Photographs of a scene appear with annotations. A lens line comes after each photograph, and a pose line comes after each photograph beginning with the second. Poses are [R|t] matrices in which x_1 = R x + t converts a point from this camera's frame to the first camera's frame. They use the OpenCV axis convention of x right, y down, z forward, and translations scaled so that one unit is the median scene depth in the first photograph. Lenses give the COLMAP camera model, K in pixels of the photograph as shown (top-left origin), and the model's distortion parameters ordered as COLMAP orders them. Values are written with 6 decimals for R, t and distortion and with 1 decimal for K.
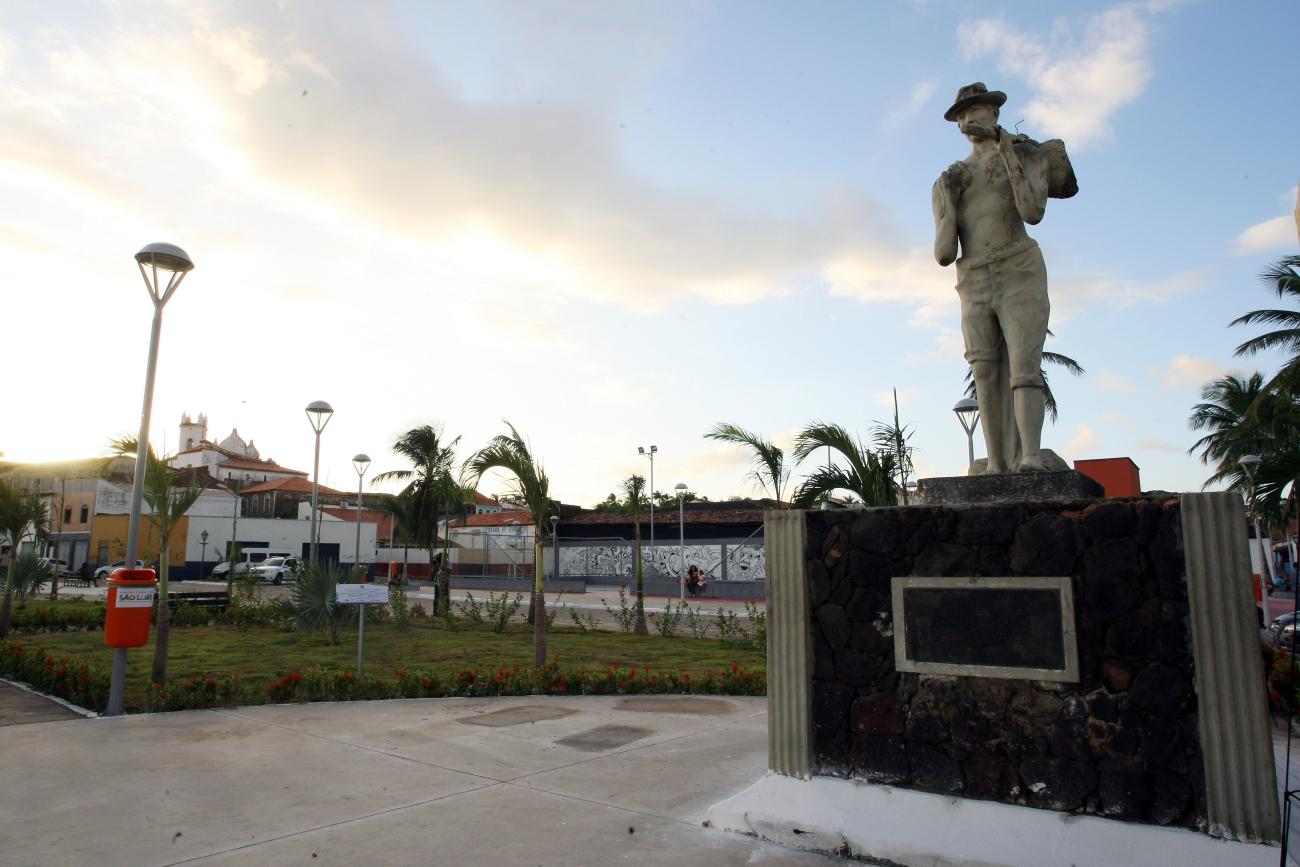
lens RADIAL K [[812.2, 0, 637.6], [0, 812.2, 430.9], [0, 0, 1]] dist [-0.100852, 0.072474]
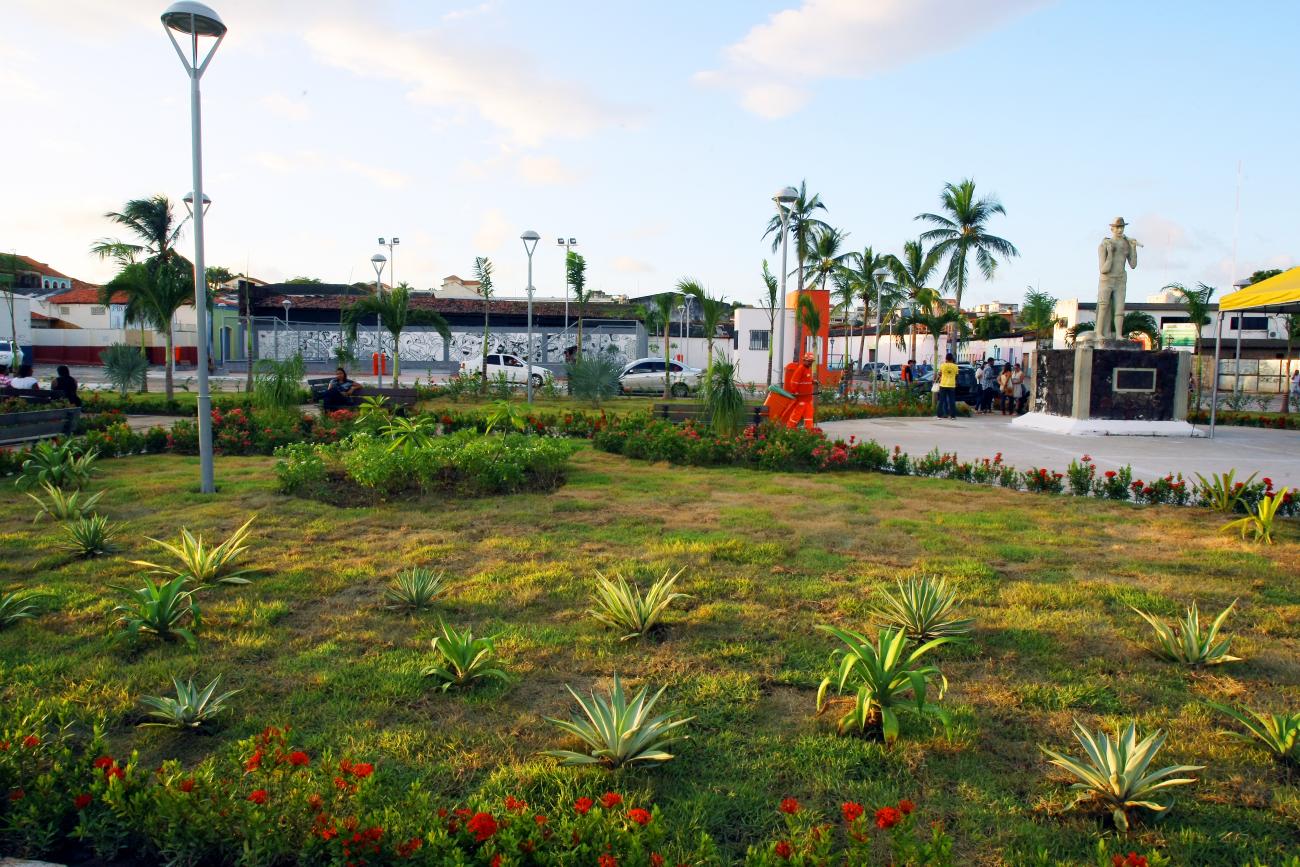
lens RADIAL K [[812.2, 0, 637.6], [0, 812.2, 430.9], [0, 0, 1]] dist [-0.100852, 0.072474]
pose [[0.834027, -0.042039, 0.550119, -0.295378], [-0.104175, 0.967158, 0.231846, -0.013290], [-0.541799, -0.250675, 0.802257, -0.070968]]
